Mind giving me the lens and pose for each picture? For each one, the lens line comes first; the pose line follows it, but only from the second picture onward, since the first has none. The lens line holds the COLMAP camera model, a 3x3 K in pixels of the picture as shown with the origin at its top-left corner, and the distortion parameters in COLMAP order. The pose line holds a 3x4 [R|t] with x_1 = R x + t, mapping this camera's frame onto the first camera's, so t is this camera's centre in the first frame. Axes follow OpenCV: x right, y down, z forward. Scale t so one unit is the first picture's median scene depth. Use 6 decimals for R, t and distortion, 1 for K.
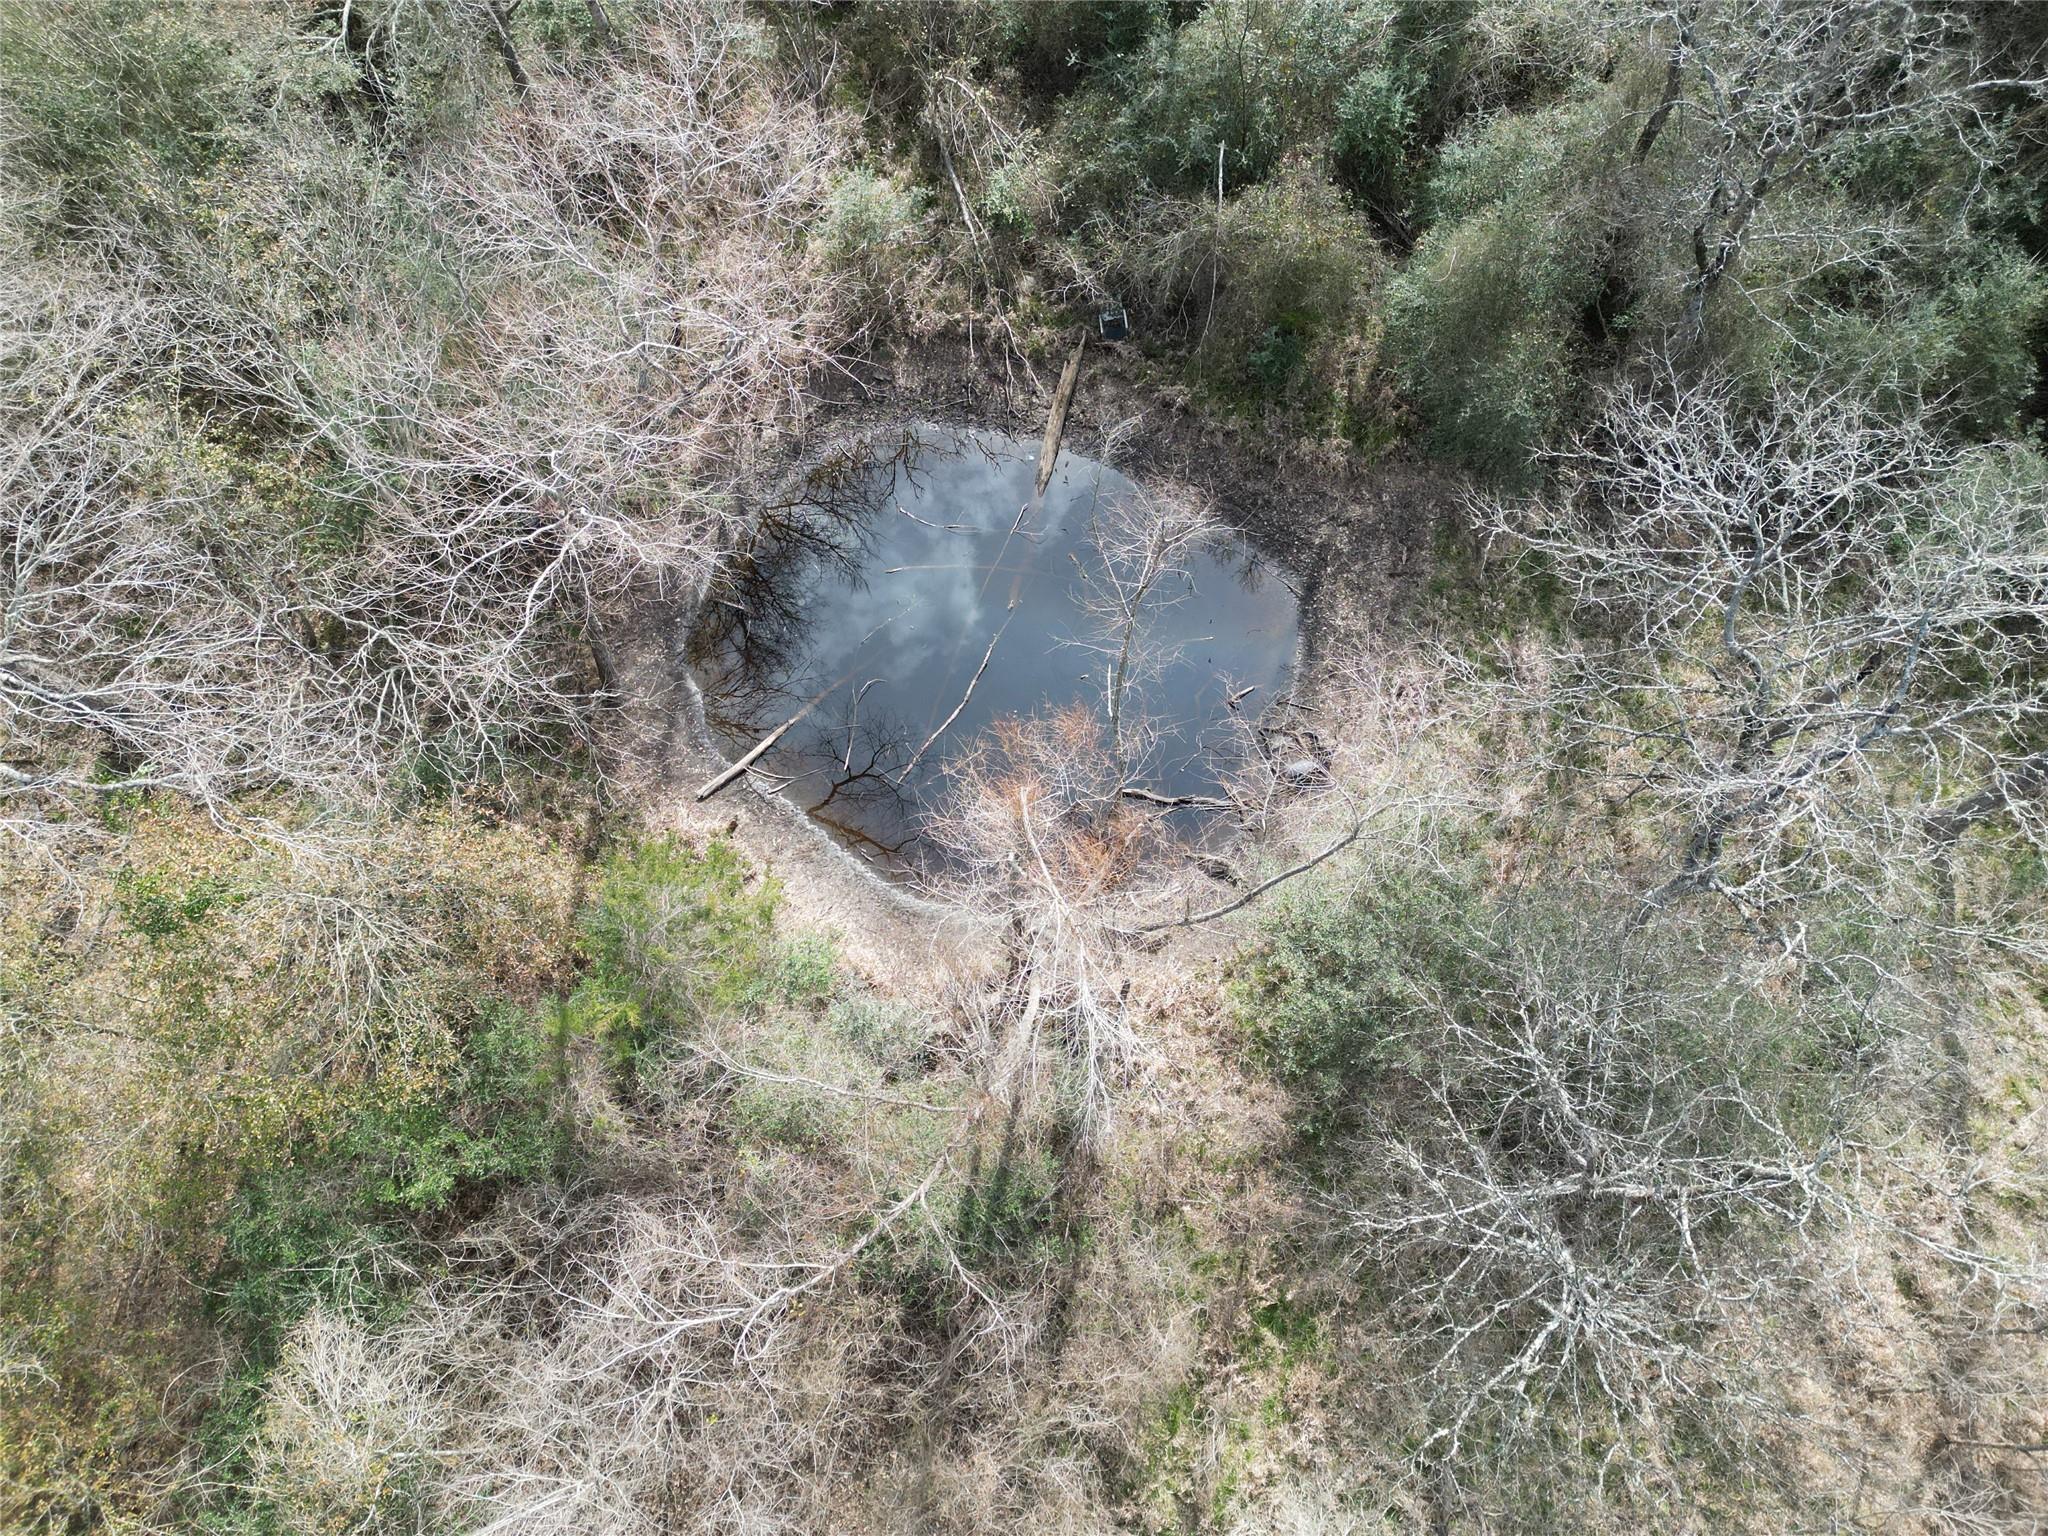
lens RADIAL K [[1443.3, 0, 1017.0], [0, 1443.3, 769.2], [0, 0, 1]] dist [0.052521, -0.043186]
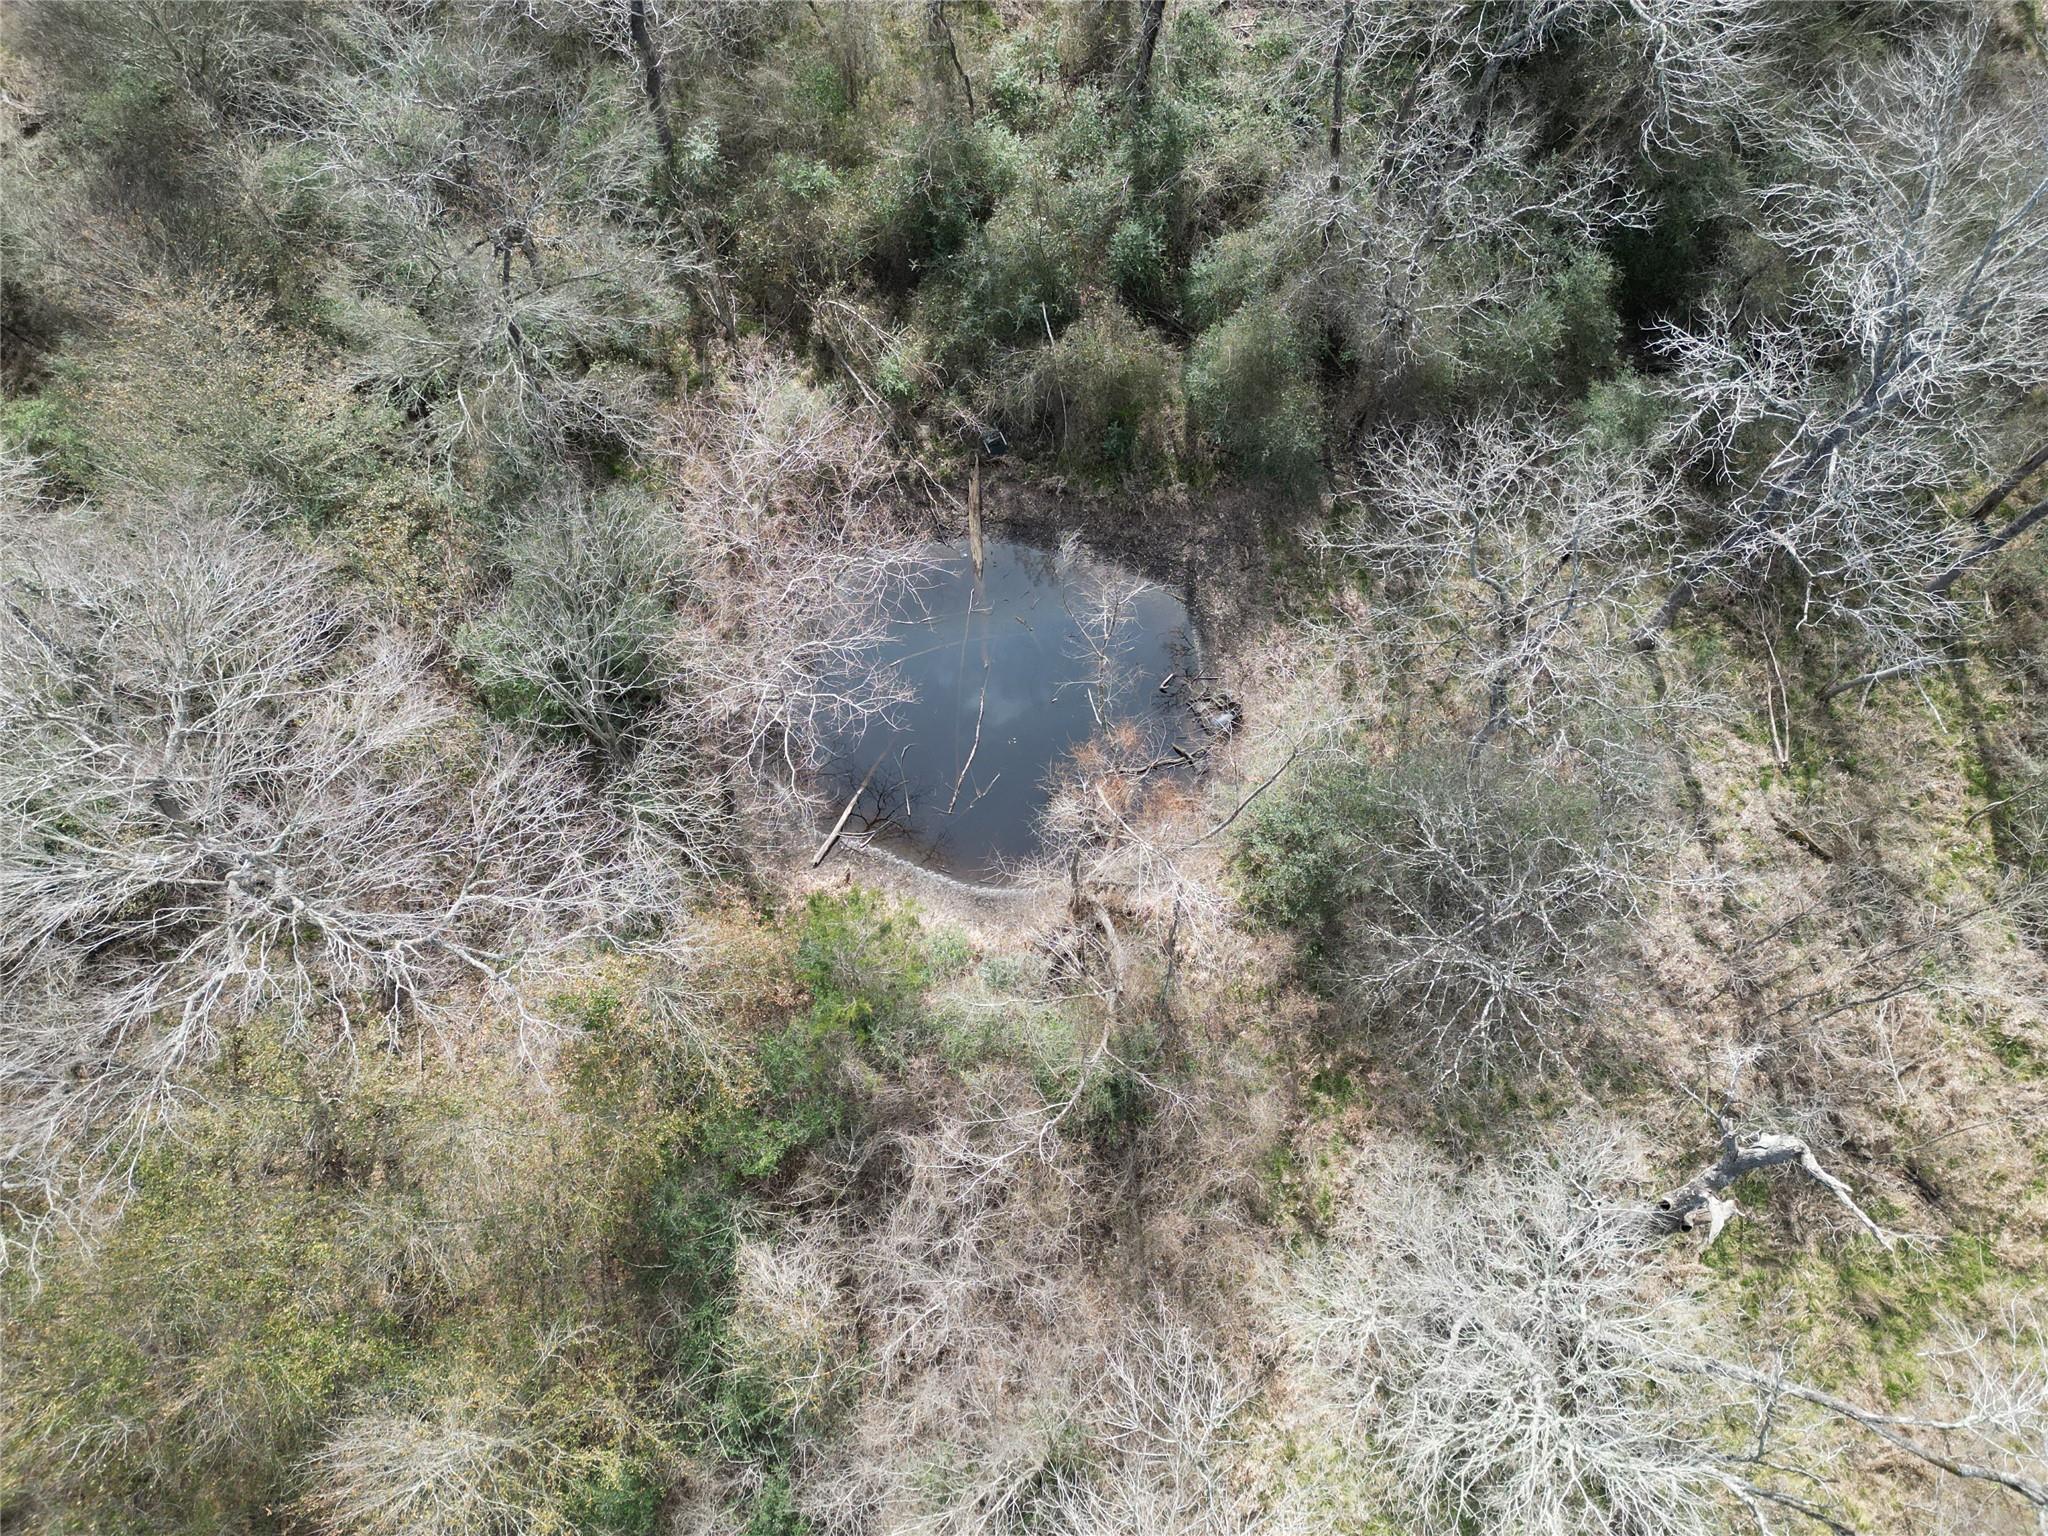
lens RADIAL K [[1443.3, 0, 1023.6], [0, 1443.3, 768.3], [0, 0, 1]] dist [0.052521, -0.043186]
pose [[0.953430, -0.281532, 0.108215, -0.148187], [0.281714, 0.959397, 0.013926, -0.029842], [-0.107742, 0.017208, 0.994030, -0.358640]]
